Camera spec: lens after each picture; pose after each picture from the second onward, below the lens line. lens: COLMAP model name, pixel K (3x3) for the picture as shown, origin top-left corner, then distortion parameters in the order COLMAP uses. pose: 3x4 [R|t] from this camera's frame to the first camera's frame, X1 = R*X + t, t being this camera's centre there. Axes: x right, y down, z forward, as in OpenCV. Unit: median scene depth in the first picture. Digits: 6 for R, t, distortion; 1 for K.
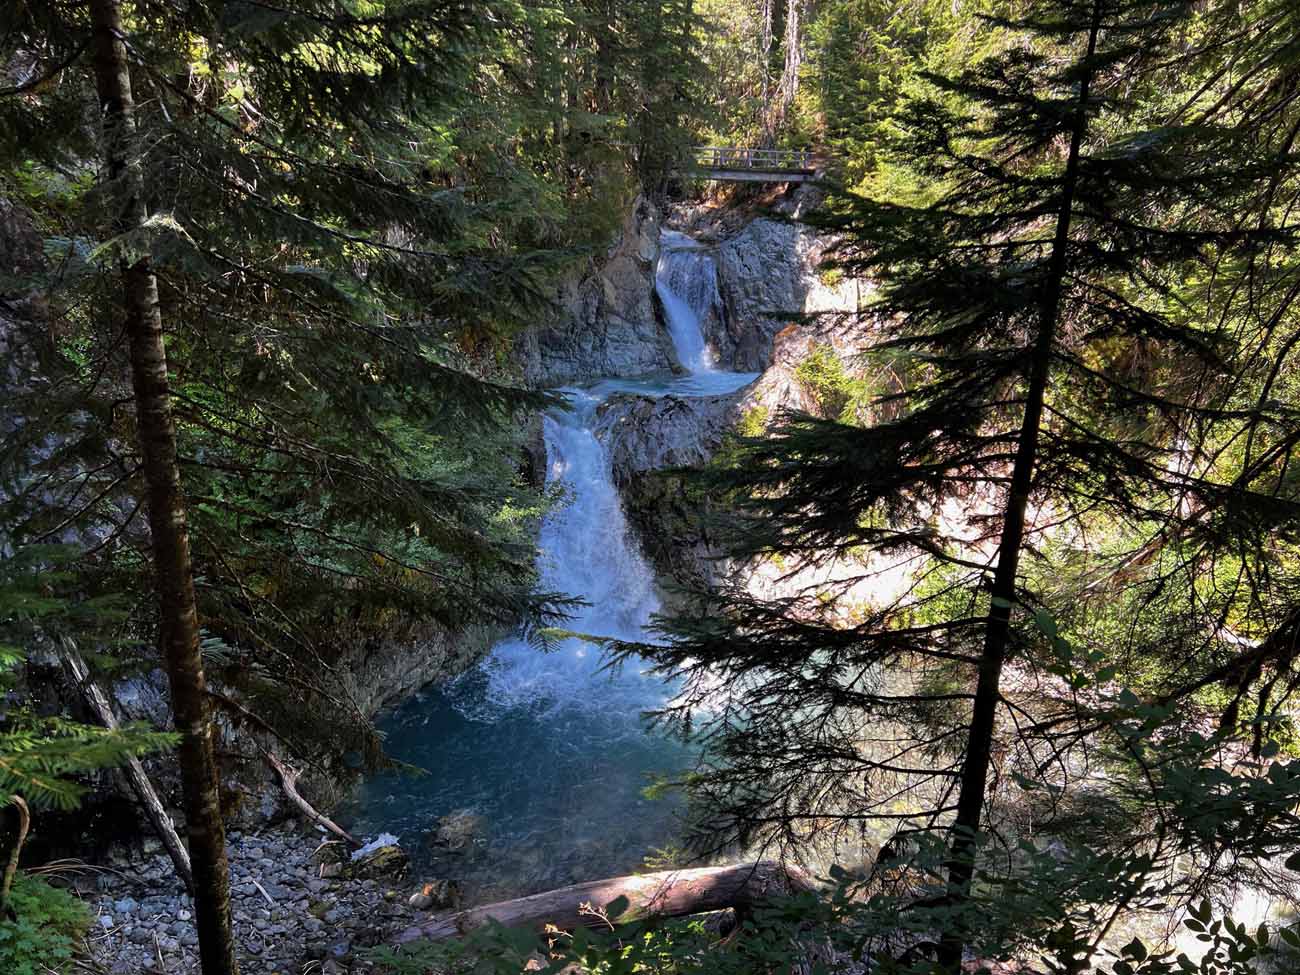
lens RADIAL K [[966.2, 0, 658.3], [0, 966.2, 499.9], [0, 0, 1]] dist [0.060911, -0.065476]
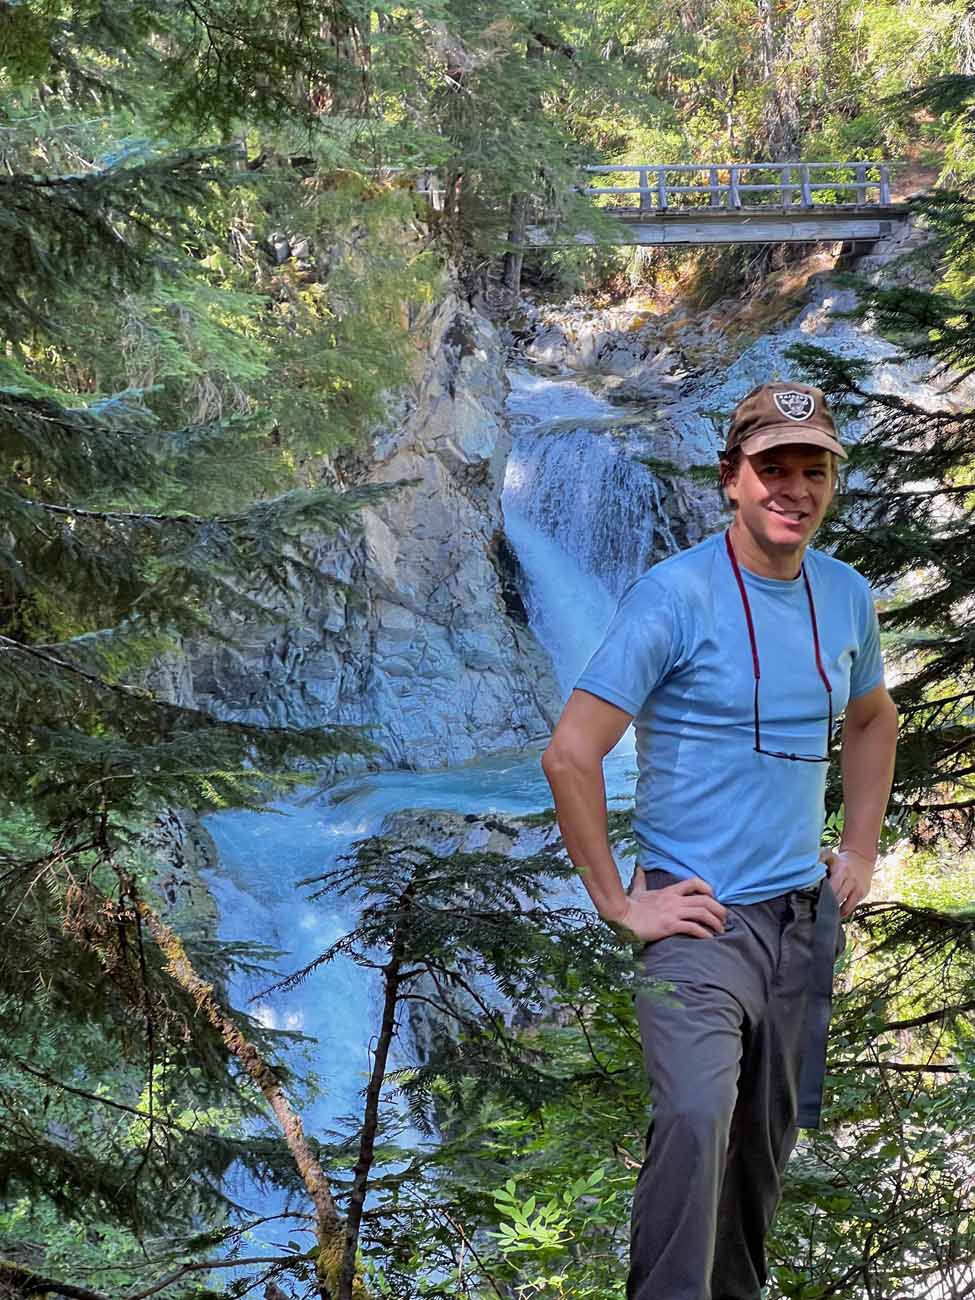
lens RADIAL K [[2922.8, 0, 492.0], [0, 2922.8, 638.6], [0, 0, 1]] dist [0.030163, 0.000000]
pose [[0.998730, -0.049641, -0.008564, 0.001044], [0.047369, 0.983317, -0.175626, 0.044089], [0.017139, 0.174997, 0.984420, -0.224014]]
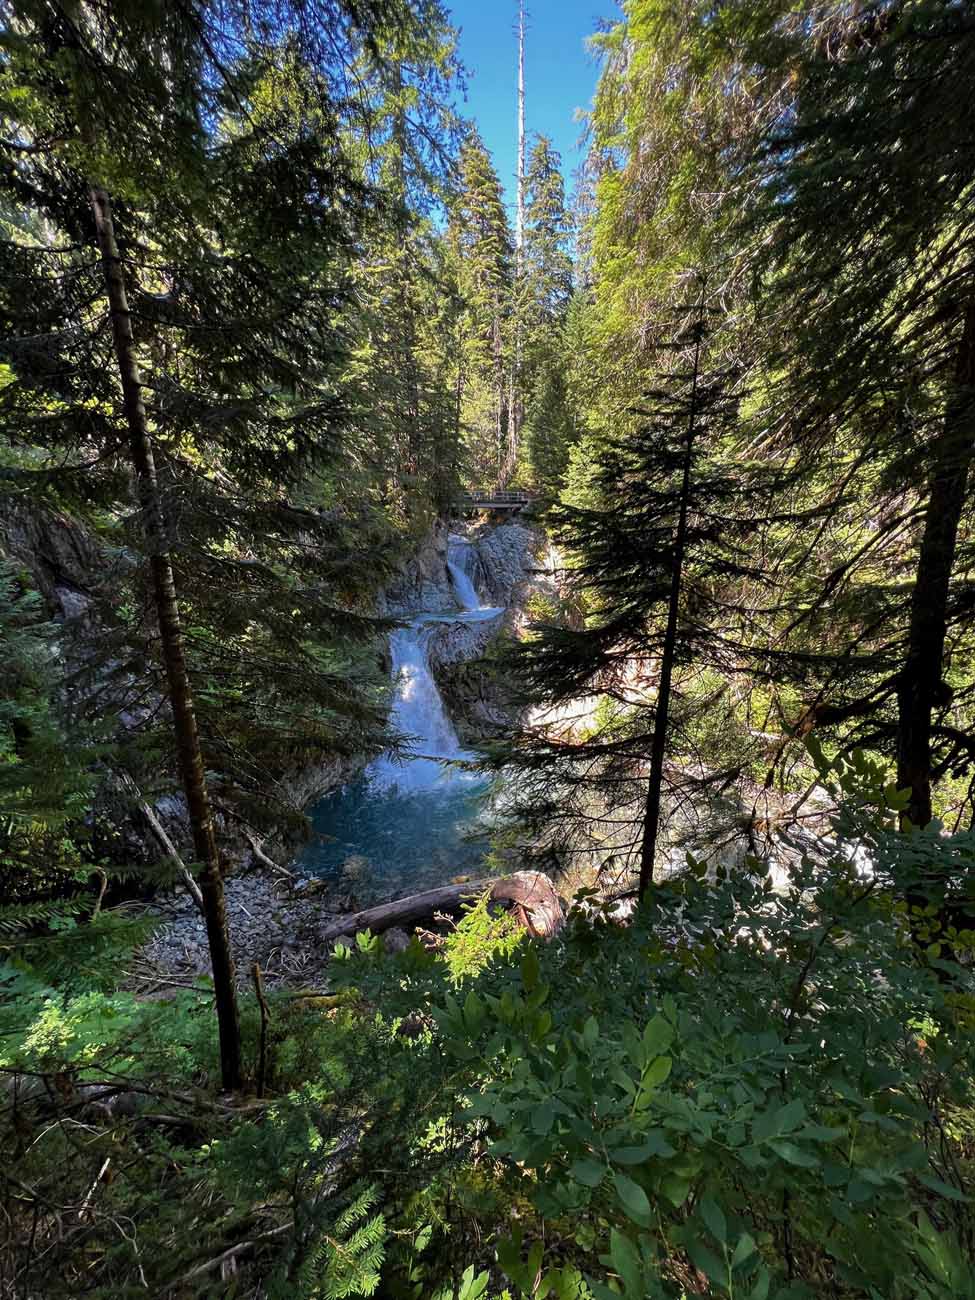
lens RADIAL K [[518.4, 0, 491.7], [0, 518.4, 654.7], [0, 0, 1]] dist [-0.004542, 0.000263]
pose [[0.995750, -0.051897, 0.076087, -0.005319], [0.055053, 0.997683, -0.039973, -0.000854], [-0.073837, 0.043992, 0.996300, 0.010496]]
